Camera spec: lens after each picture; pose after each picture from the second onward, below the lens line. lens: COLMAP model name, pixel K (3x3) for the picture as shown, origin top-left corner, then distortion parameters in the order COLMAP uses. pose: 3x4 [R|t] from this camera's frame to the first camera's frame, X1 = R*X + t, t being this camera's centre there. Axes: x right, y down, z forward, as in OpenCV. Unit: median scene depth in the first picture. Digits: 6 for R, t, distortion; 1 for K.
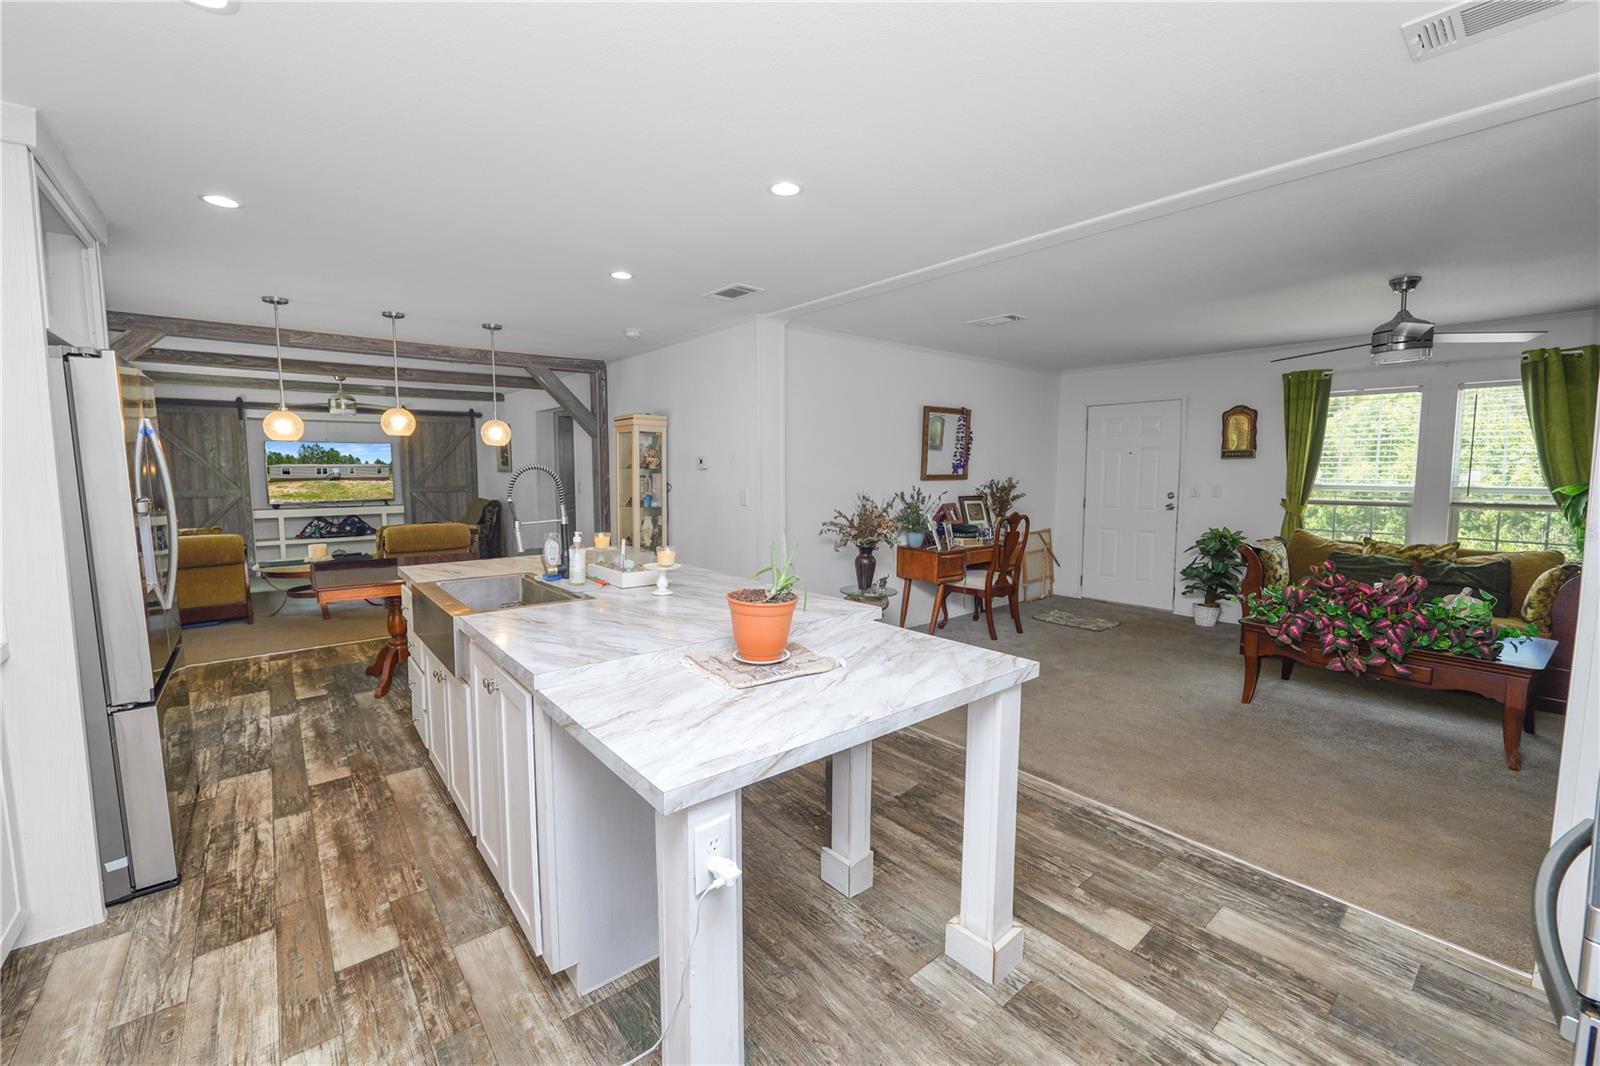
lens RADIAL K [[651.2, 0, 790.6], [0, 651.2, 526.3], [0, 0, 1]] dist [-0.014167, 0.001051]
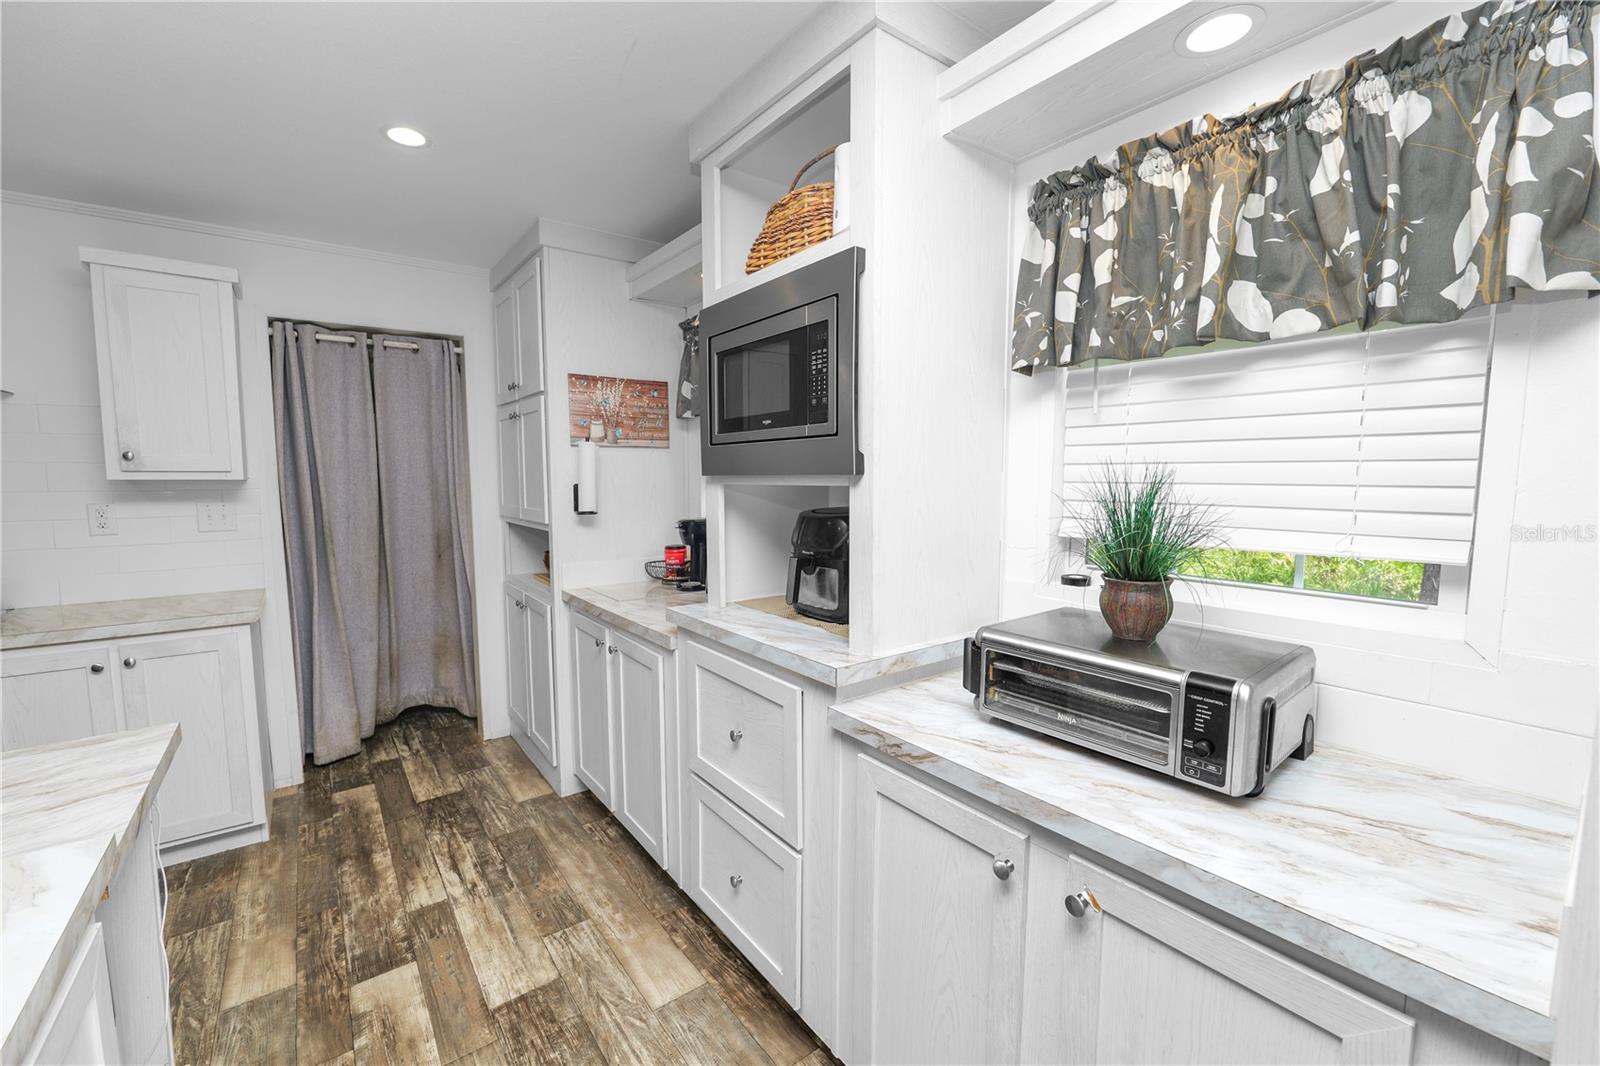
lens RADIAL K [[651.2, 0, 800.3], [0, 651.2, 533.4], [0, 0, 1]] dist [-0.014167, 0.001051]
pose [[-0.999582, -0.002227, 0.028828, -0.361325], [0.003035, 0.983440, 0.181211, -0.042949], [-0.028754, 0.181223, -0.983022, 0.476892]]
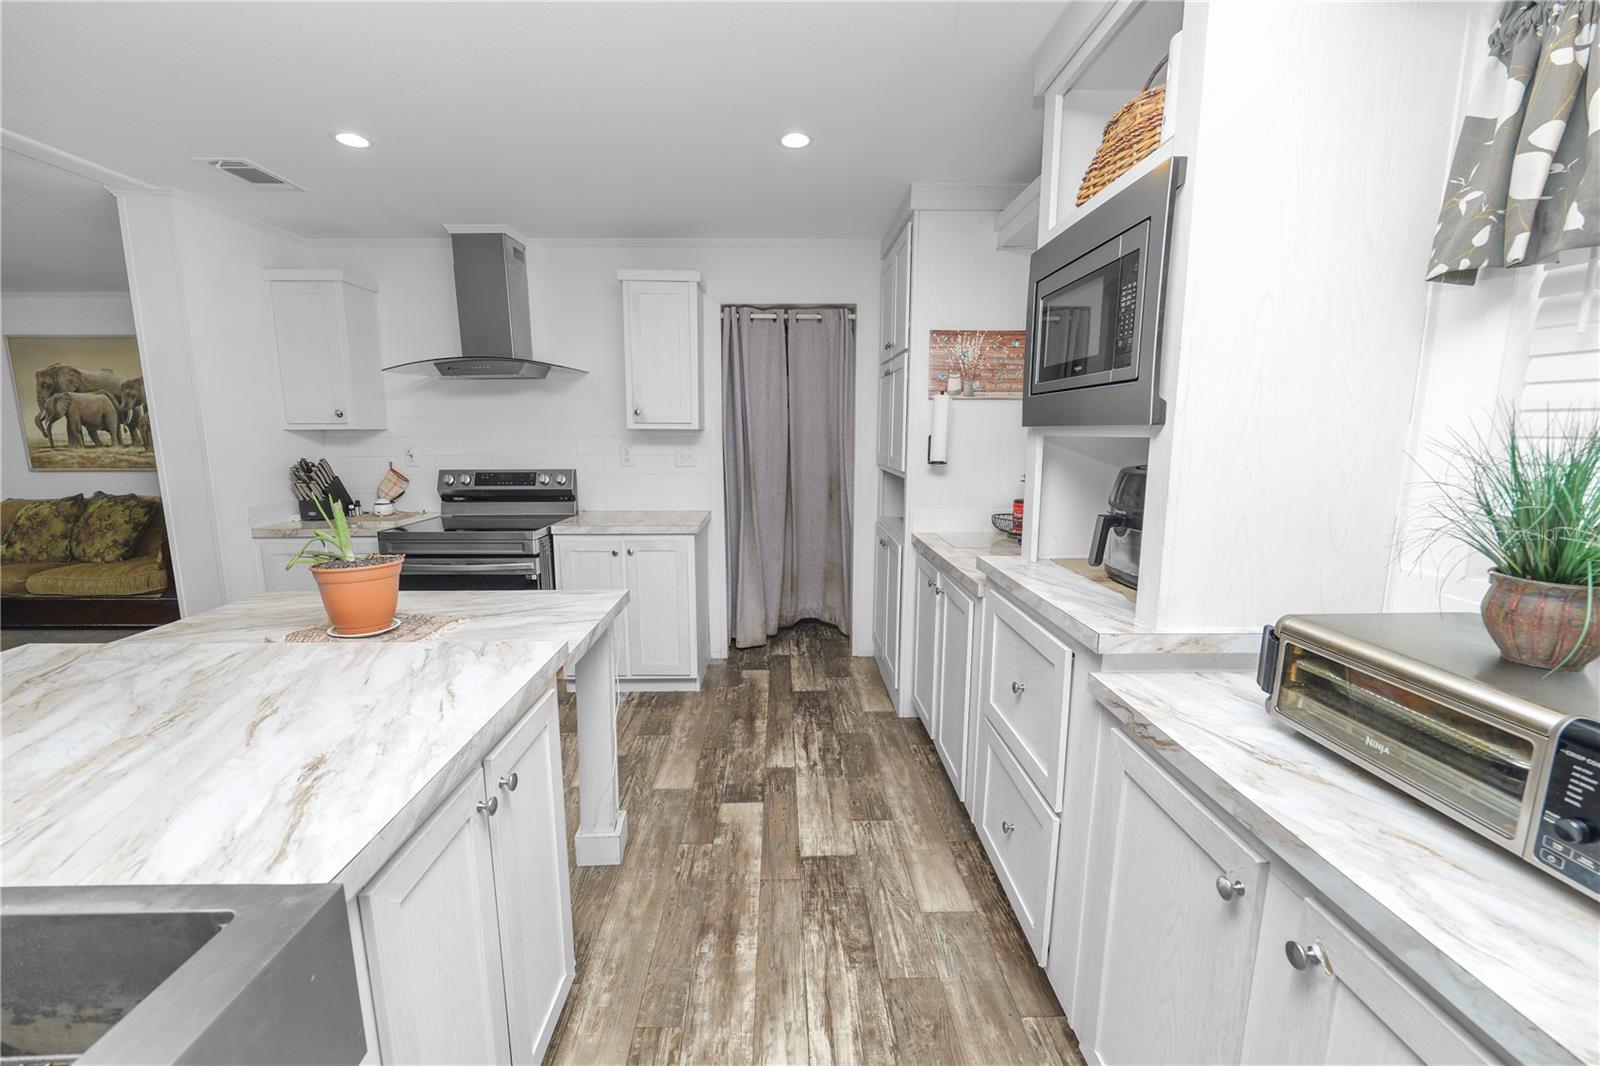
lens RADIAL K [[651.2, 0, 795.4], [0, 651.2, 534.6], [0, 0, 1]] dist [-0.014167, 0.001051]
pose [[-0.791503, -0.100752, 0.602803, -0.387683], [0.053427, 0.971136, 0.232466, -0.042070], [-0.608825, 0.216204, -0.763275, 0.476711]]
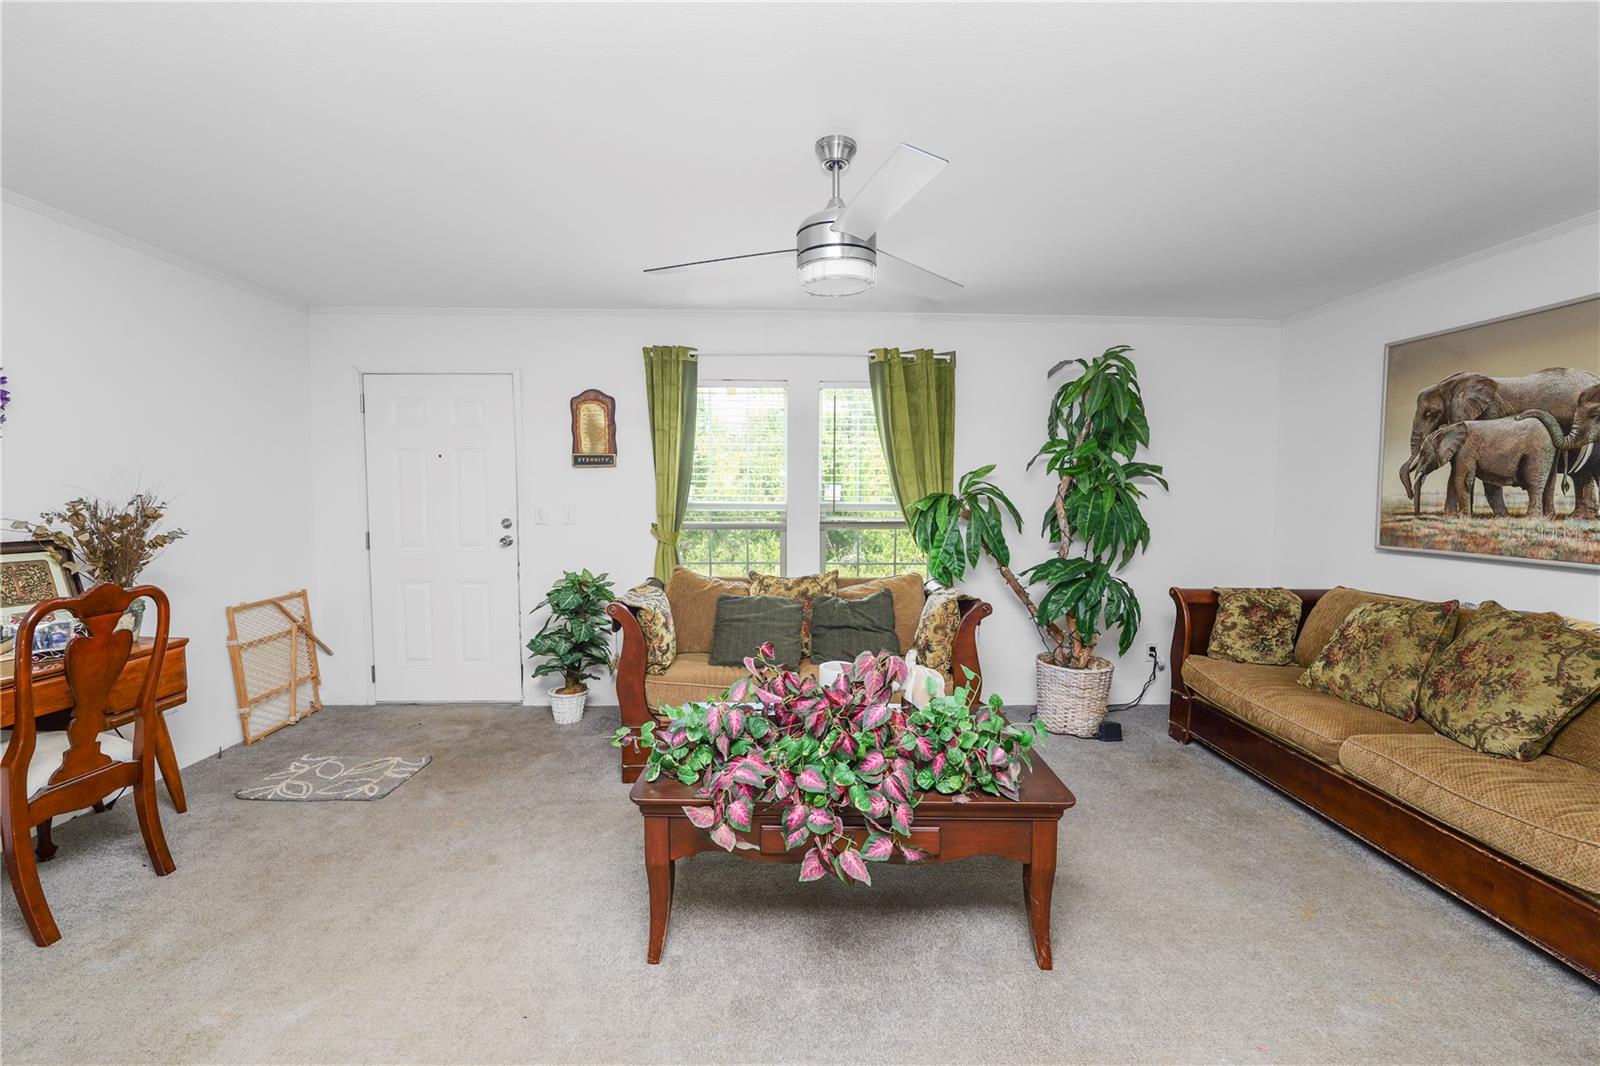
lens RADIAL K [[651.2, 0, 799.6], [0, 651.2, 534.5], [0, 0, 1]] dist [-0.014167, 0.001051]
pose [[0.608428, -0.047613, 0.792180, 0.323202], [0.066493, 0.997747, 0.008899, -0.029045], [-0.790819, 0.047260, 0.610223, 0.483720]]
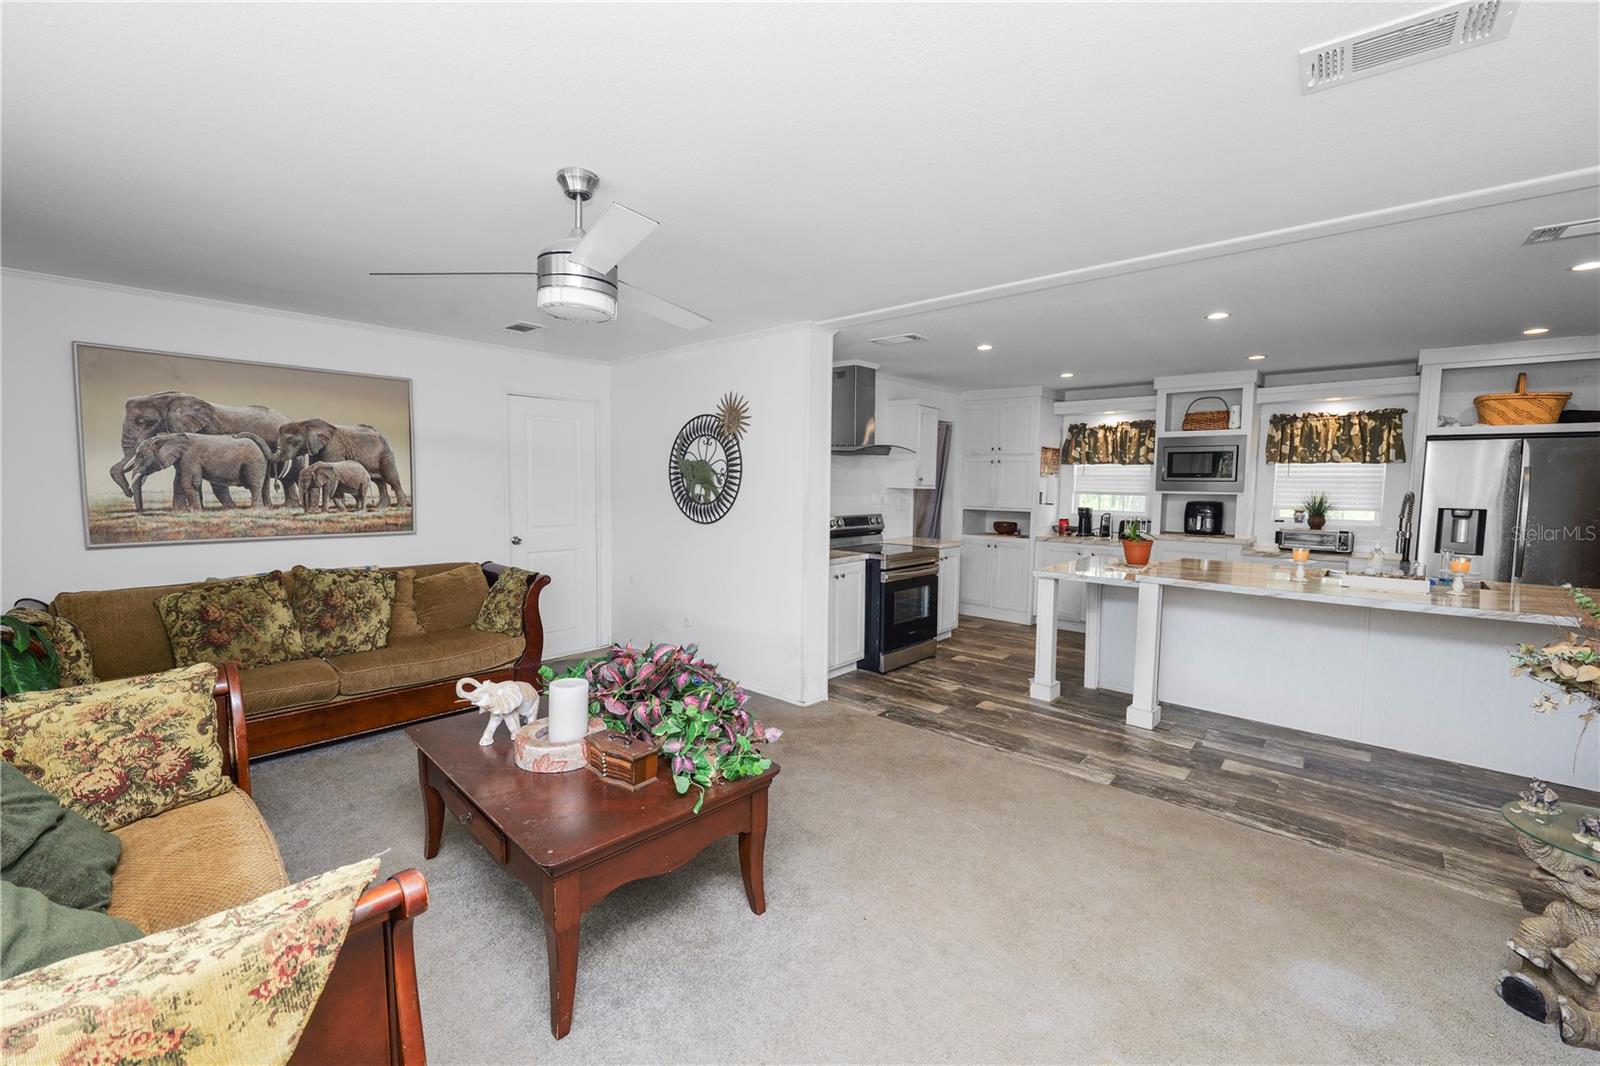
lens RADIAL K [[651.2, 0, 797.4], [0, 651.2, 528.5], [0, 0, 1]] dist [-0.014167, 0.001051]
pose [[-0.987610, -0.000664, -0.156928, 0.603099], [-0.026152, 0.986704, 0.160411, -0.115239], [0.154735, 0.162528, -0.974496, 1.187712]]
